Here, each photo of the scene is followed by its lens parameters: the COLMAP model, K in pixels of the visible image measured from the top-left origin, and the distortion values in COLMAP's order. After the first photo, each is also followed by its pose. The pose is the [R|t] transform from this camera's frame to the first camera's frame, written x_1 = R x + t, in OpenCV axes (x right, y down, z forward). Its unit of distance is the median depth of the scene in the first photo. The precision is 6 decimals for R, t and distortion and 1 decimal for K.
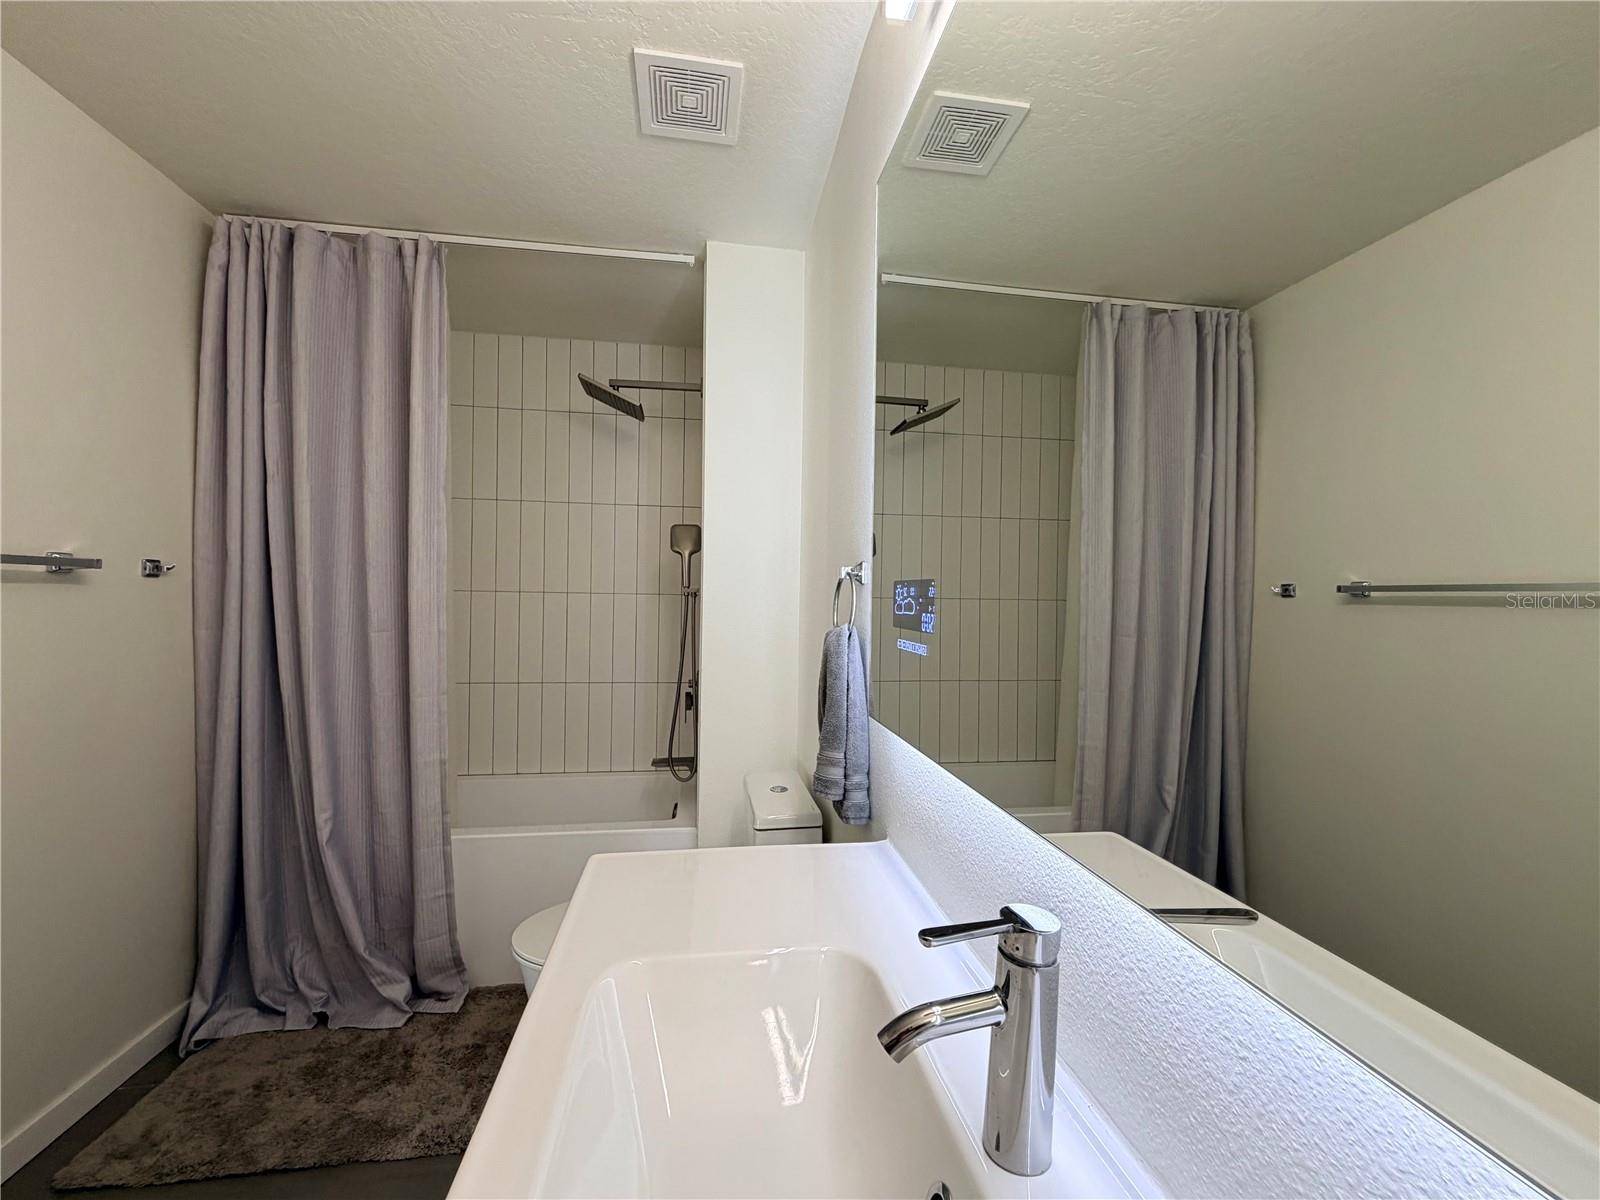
lens RADIAL K [[638.8, 0, 795.1], [0, 638.8, 603.2], [0, 0, 1]] dist [-0.000112, 0.000332]
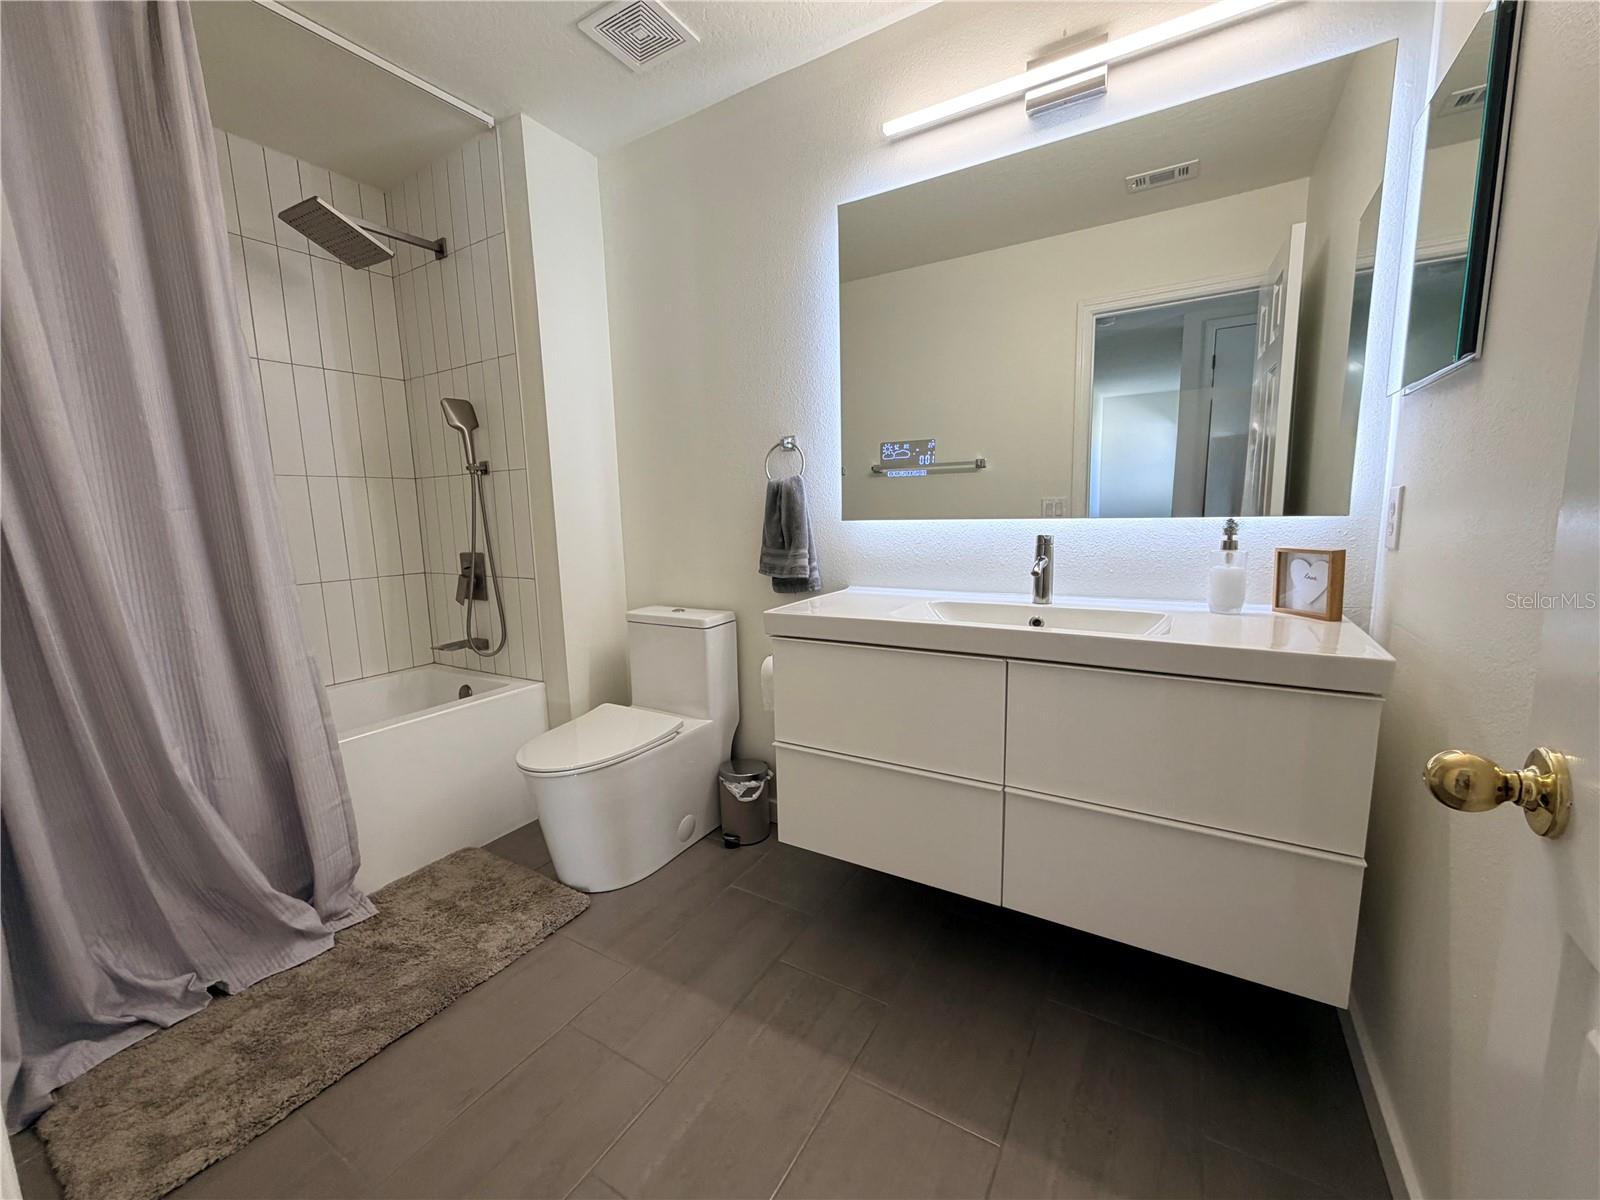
lens RADIAL K [[638.8, 0, 795.1], [0, 638.8, 603.2], [0, 0, 1]] dist [-0.000112, 0.000332]
pose [[0.640525, -0.149726, 0.753199, -0.802210], [0.043555, 0.986313, 0.159026, 0.065581], [-0.766701, -0.069054, 0.638280, -0.048680]]
